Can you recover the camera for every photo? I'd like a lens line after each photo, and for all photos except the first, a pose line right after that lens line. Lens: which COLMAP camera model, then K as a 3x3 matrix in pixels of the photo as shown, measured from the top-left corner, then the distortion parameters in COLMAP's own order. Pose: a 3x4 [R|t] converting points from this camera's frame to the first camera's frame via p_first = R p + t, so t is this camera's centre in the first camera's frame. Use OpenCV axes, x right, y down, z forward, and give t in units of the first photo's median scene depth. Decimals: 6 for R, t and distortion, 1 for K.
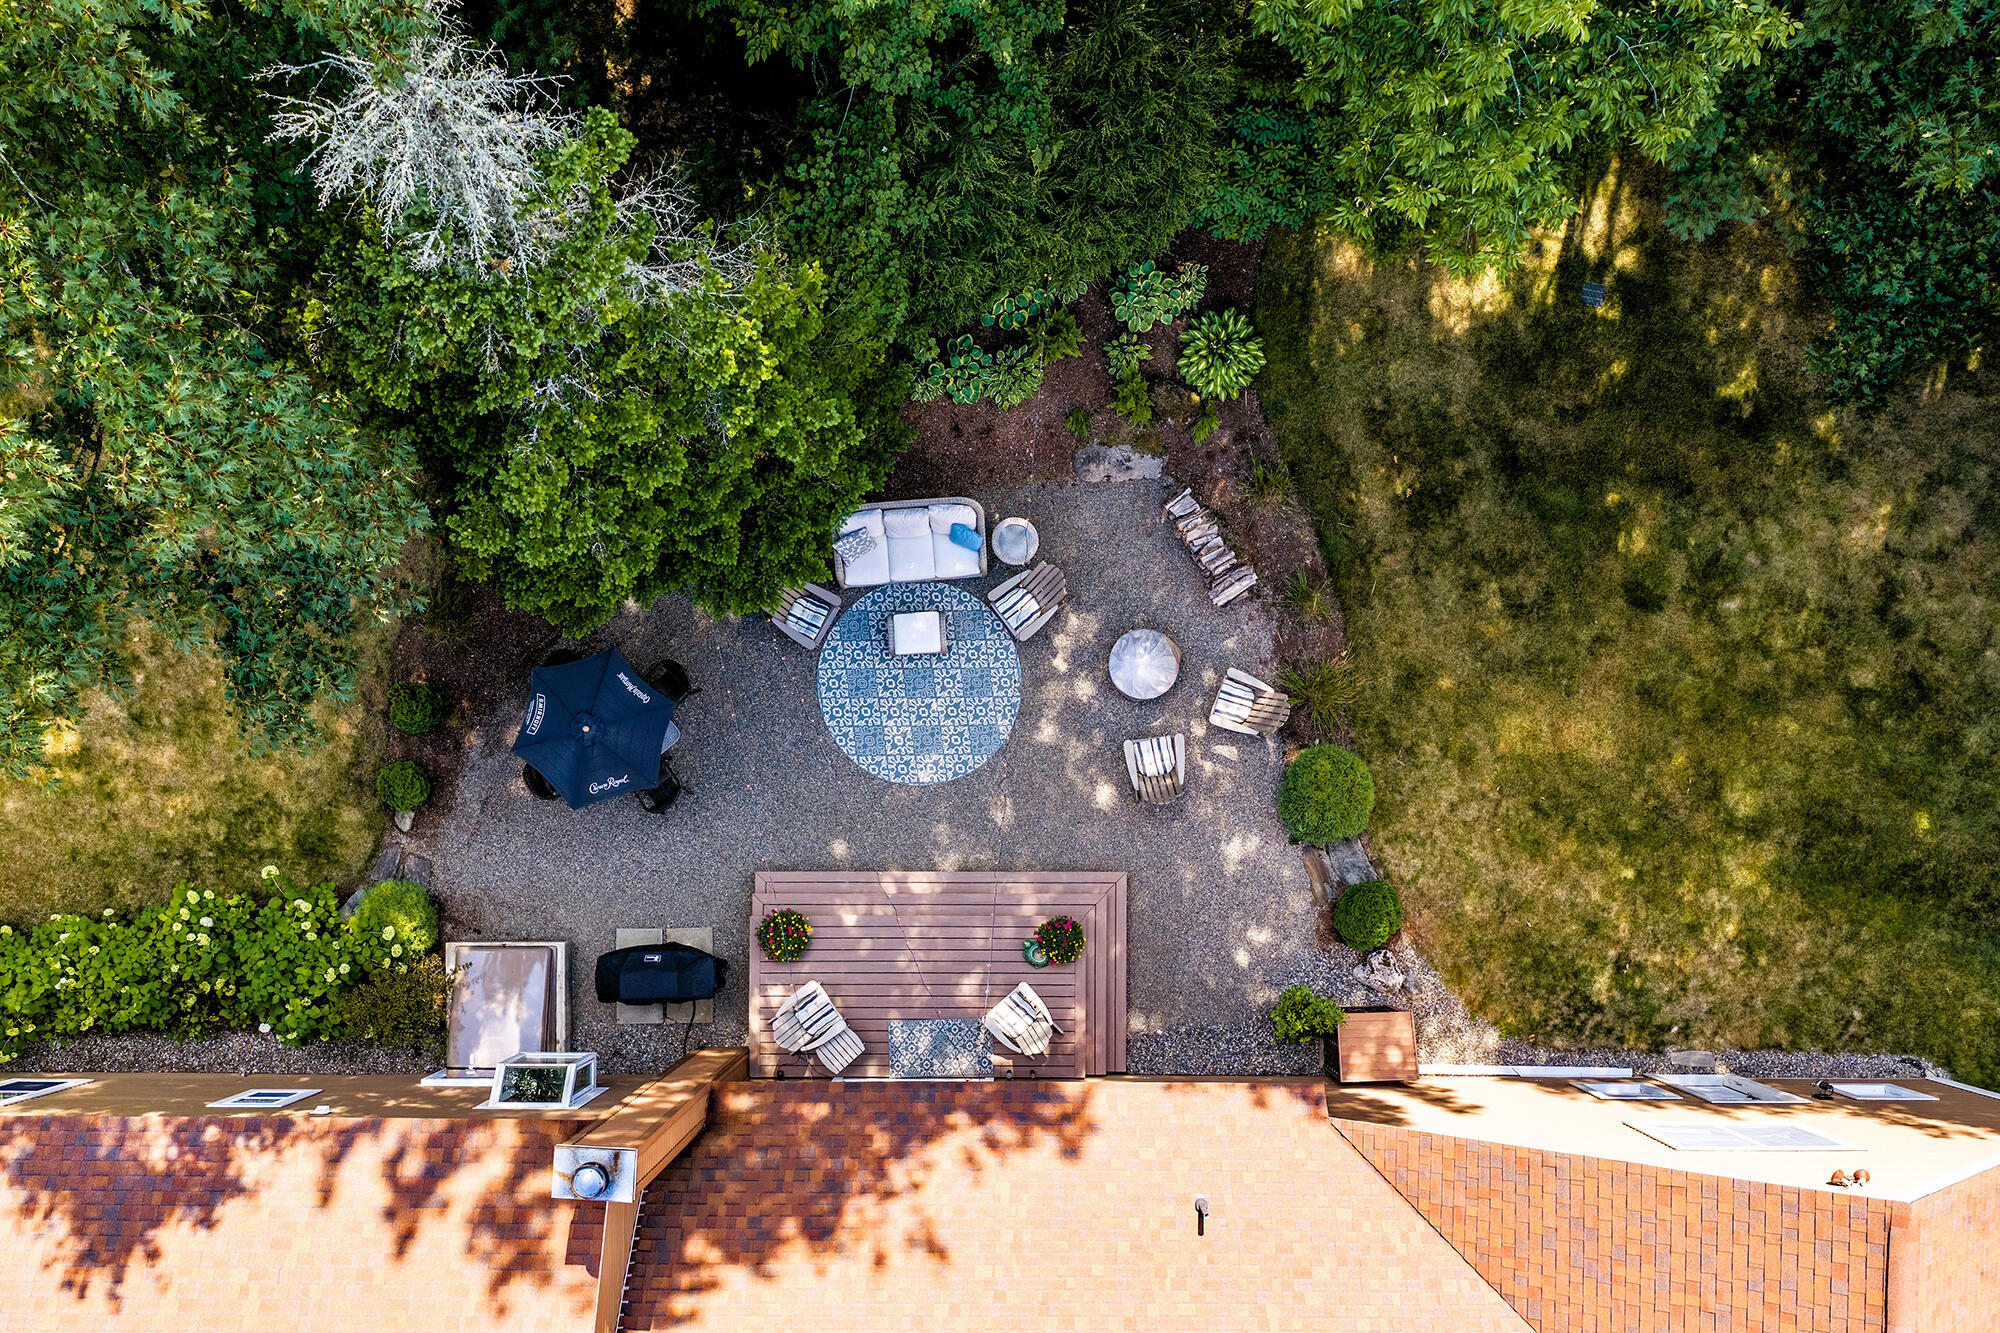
lens RADIAL K [[1682.4, 0, 1000.9], [0, 1682.4, 674.1], [0, 0, 1]] dist [0.020803, -0.034814]
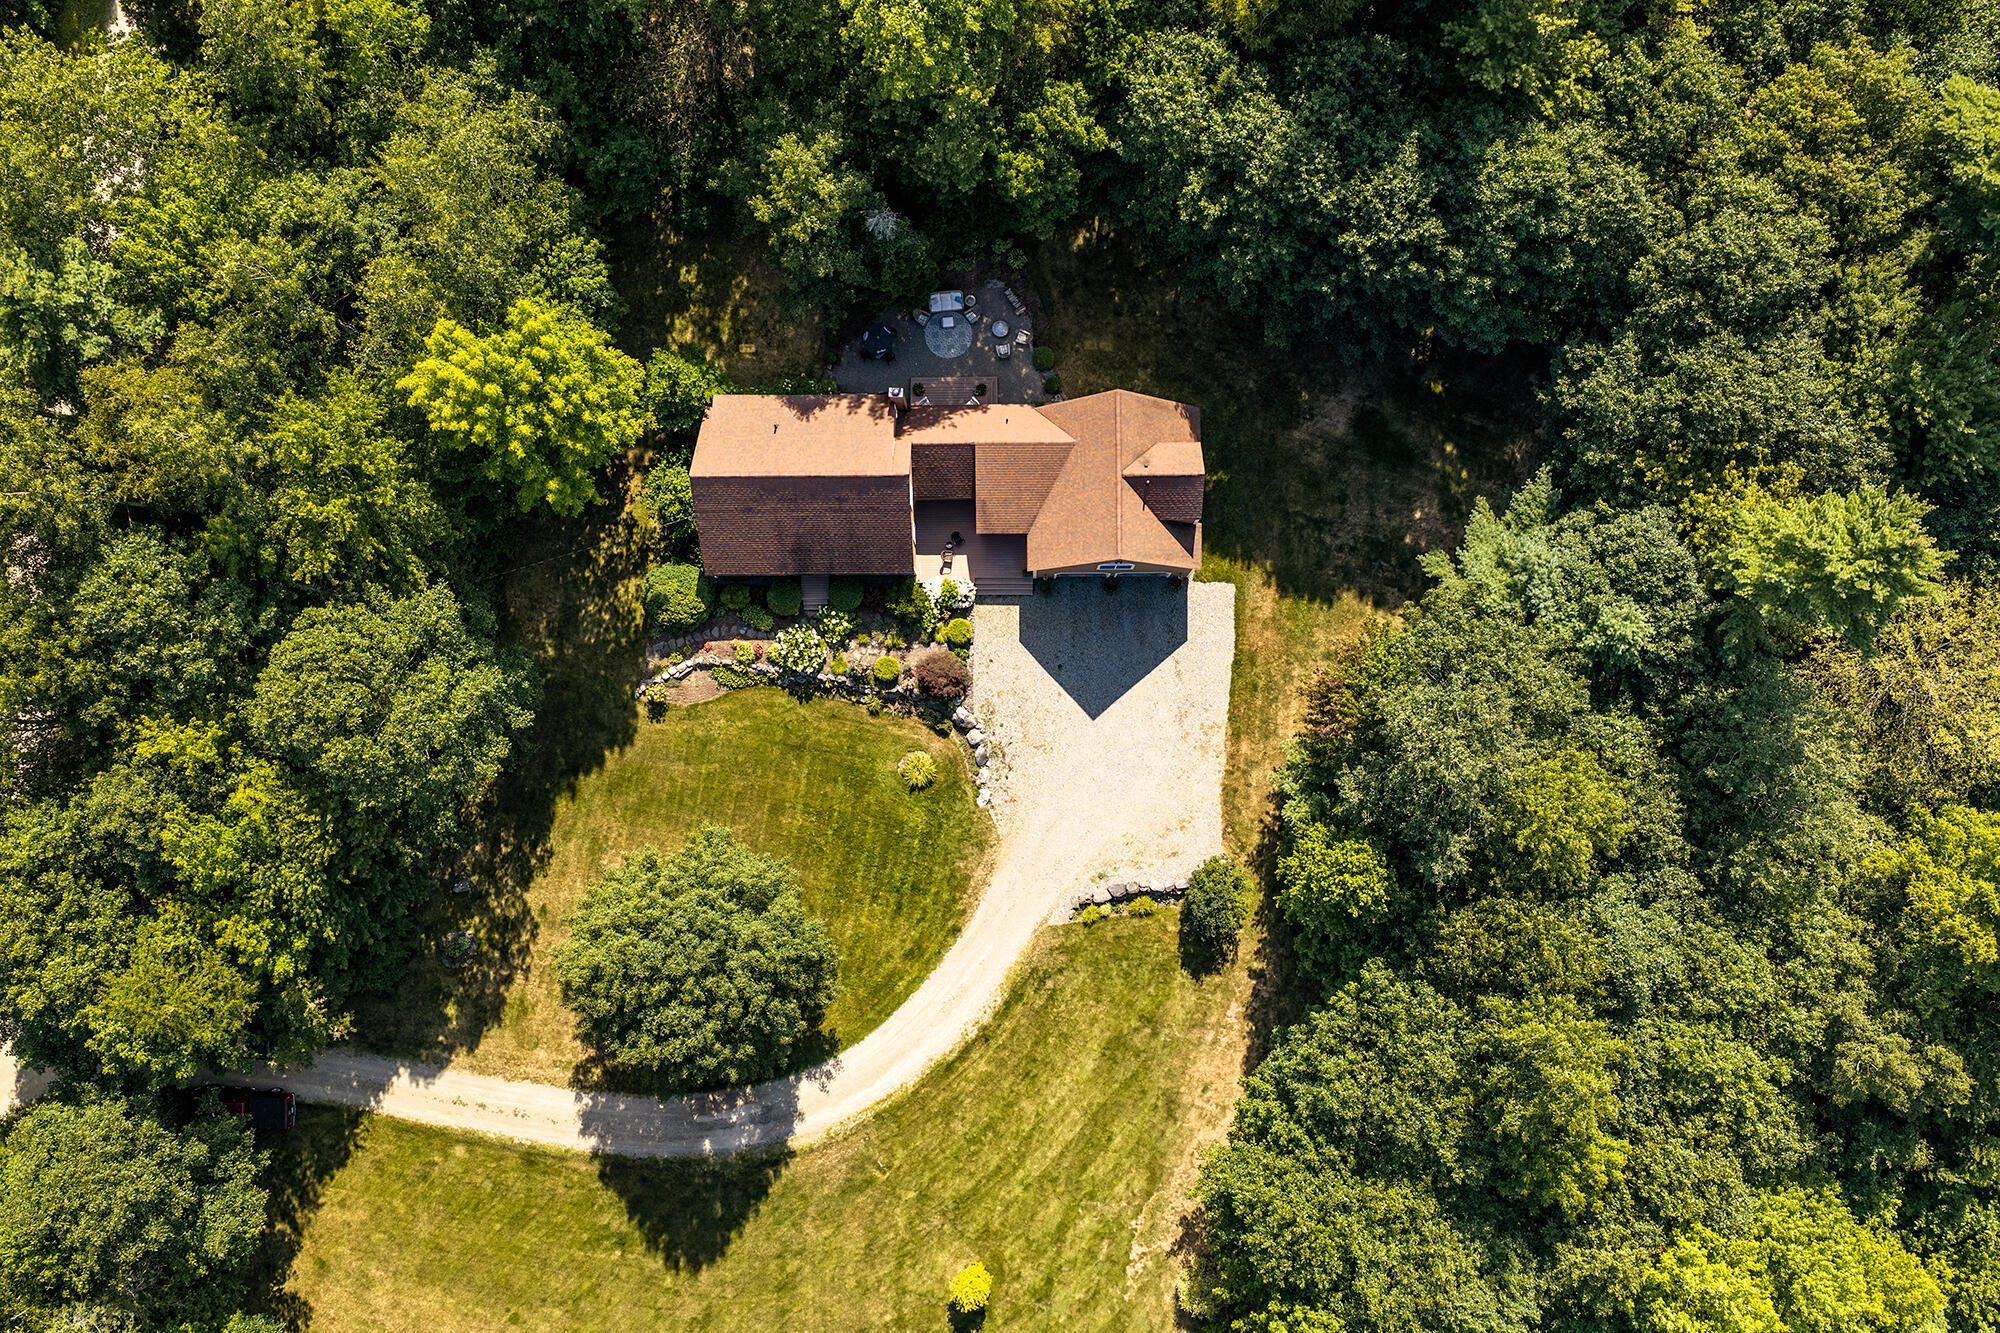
lens RADIAL K [[1682.4, 0, 1003.9], [0, 1682.4, 674.1], [0, 0, 1]] dist [0.020803, -0.034814]
pose [[0.999772, -0.020534, 0.005788, 0.050743], [0.020718, 0.999220, -0.033606, 1.034680], [-0.005093, 0.033718, 0.999418, -3.322518]]
